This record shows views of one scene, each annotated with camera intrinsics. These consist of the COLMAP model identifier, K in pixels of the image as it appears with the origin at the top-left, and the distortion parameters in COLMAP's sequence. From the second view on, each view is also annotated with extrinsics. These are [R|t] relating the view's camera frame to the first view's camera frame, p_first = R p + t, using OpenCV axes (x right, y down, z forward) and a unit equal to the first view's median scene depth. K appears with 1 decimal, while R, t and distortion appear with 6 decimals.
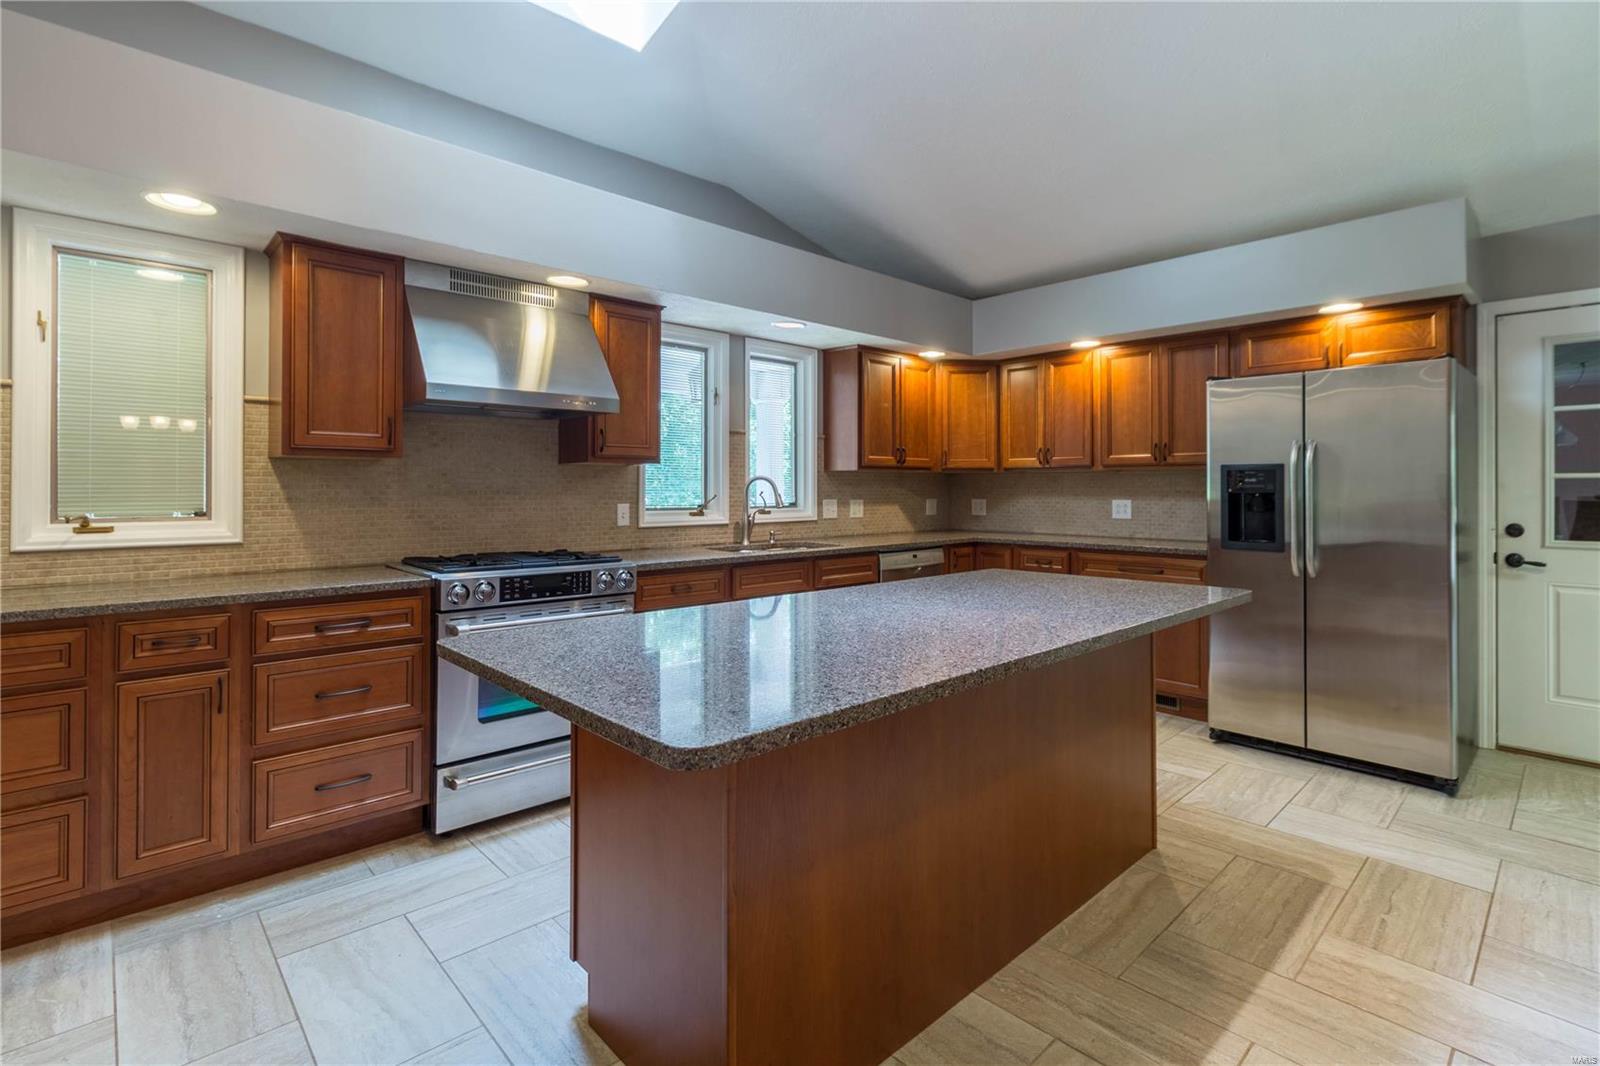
lens RADIAL K [[742.2, 0, 805.5], [0, 742.2, 483.5], [0, 0, 1]] dist [-0.000891, 0.000114]
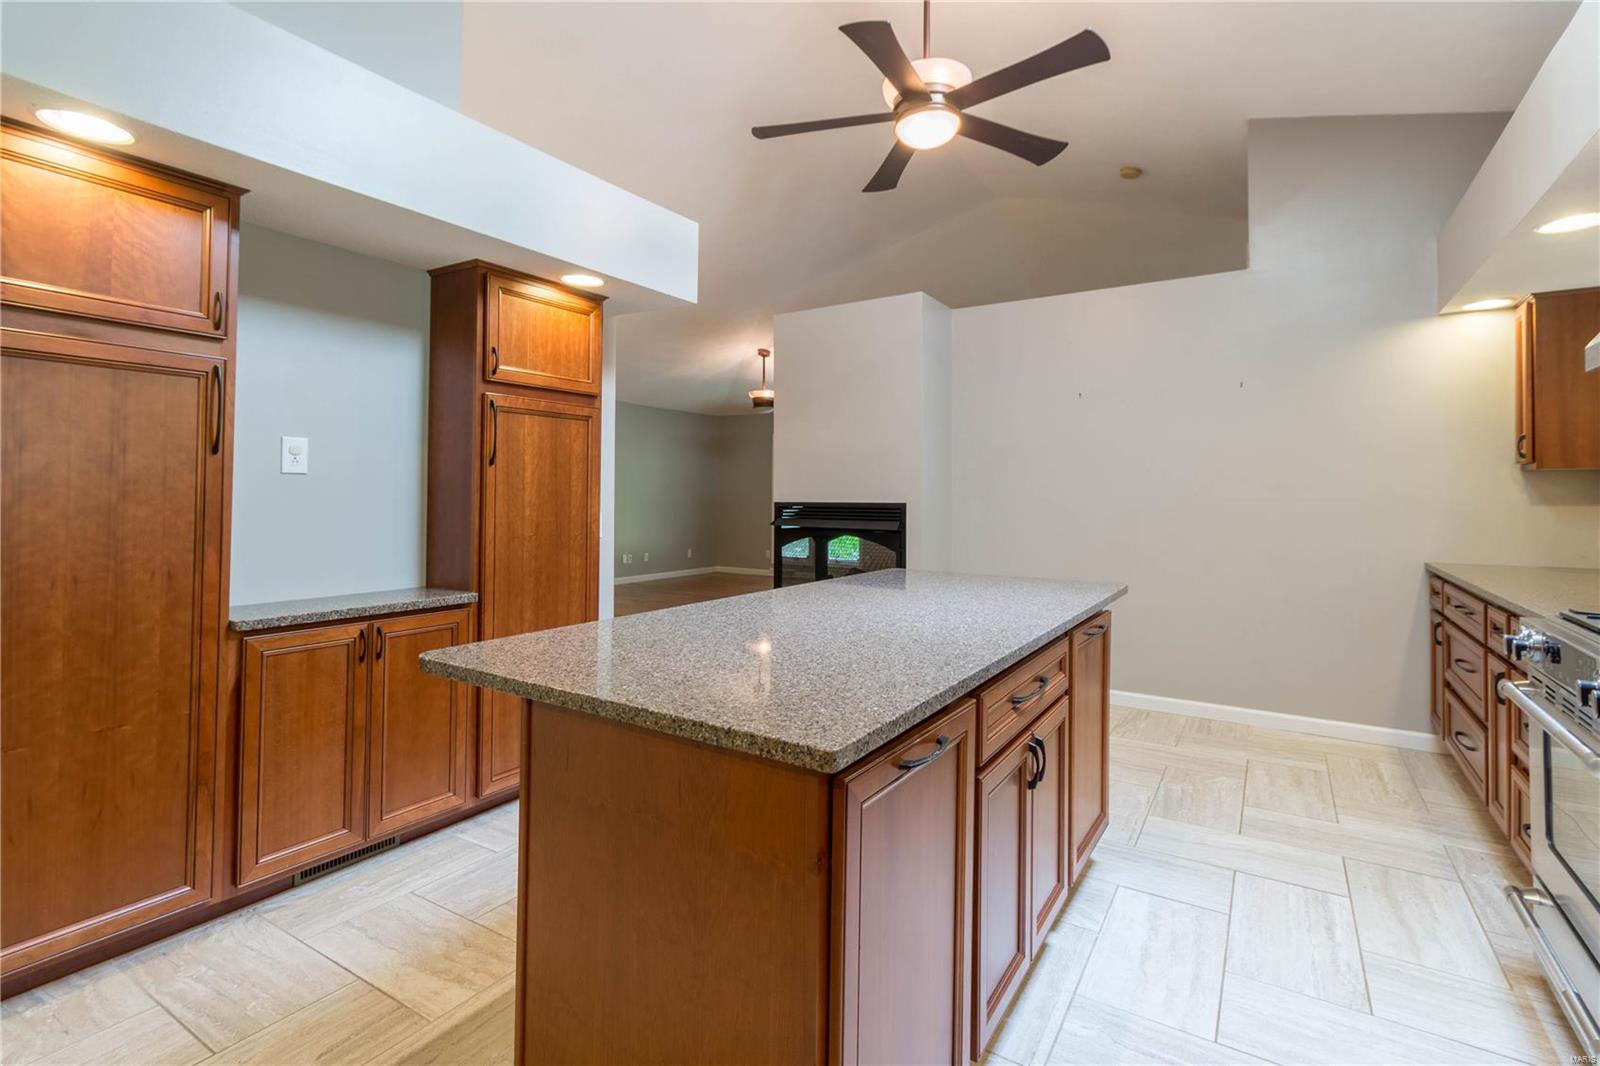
lens RADIAL K [[749.9, 0, 803.8], [0, 749.9, 484.2], [0, 0, 1]] dist [0.001206, -0.000106]
pose [[-0.968819, -0.008244, -0.247632, 0.271989], [-0.002115, 0.999685, -0.025007, 0.009834], [0.247760, -0.023703, -0.968531, 1.039277]]
